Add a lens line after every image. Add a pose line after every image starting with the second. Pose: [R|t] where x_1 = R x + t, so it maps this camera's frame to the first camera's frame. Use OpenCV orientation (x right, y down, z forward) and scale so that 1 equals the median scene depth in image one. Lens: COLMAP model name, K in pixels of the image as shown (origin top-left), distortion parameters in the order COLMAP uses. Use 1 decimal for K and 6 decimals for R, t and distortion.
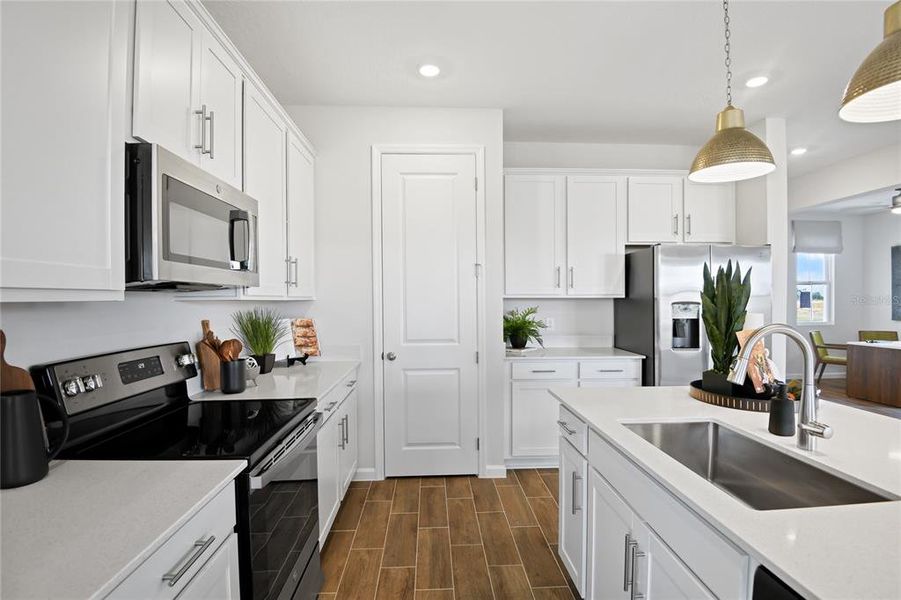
lens RADIAL K [[428.8, 0, 450.4], [0, 428.8, 301.1], [0, 0, 1]] dist [-0.000865, -0.002179]
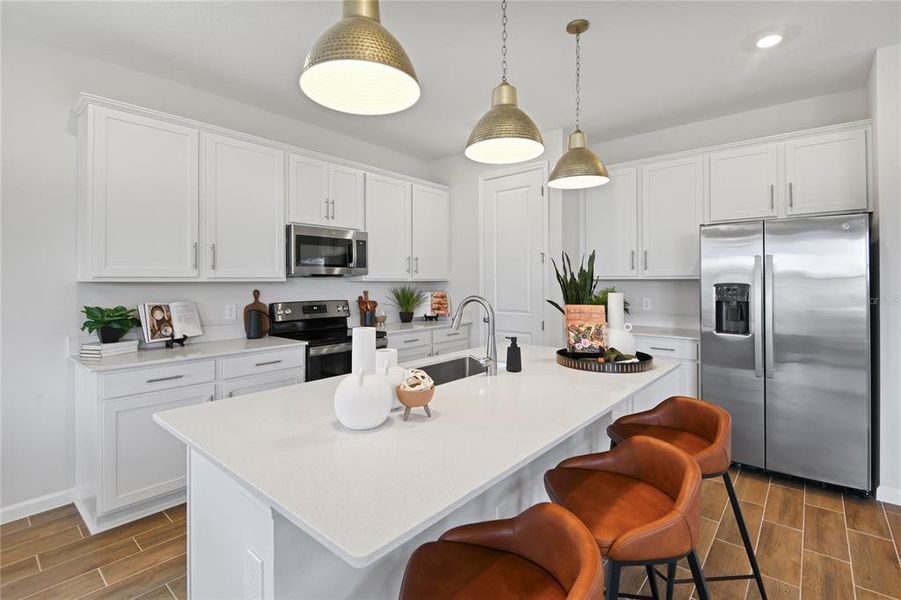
lens RADIAL K [[428.8, 0, 467.2], [0, 428.8, 283.7], [0, 0, 1]] dist [-0.000865, -0.002179]
pose [[0.734990, 0.006331, -0.678049, 0.840432], [-0.002221, 0.999974, 0.006929, -0.003616], [0.678075, -0.003587, 0.734984, -0.110774]]
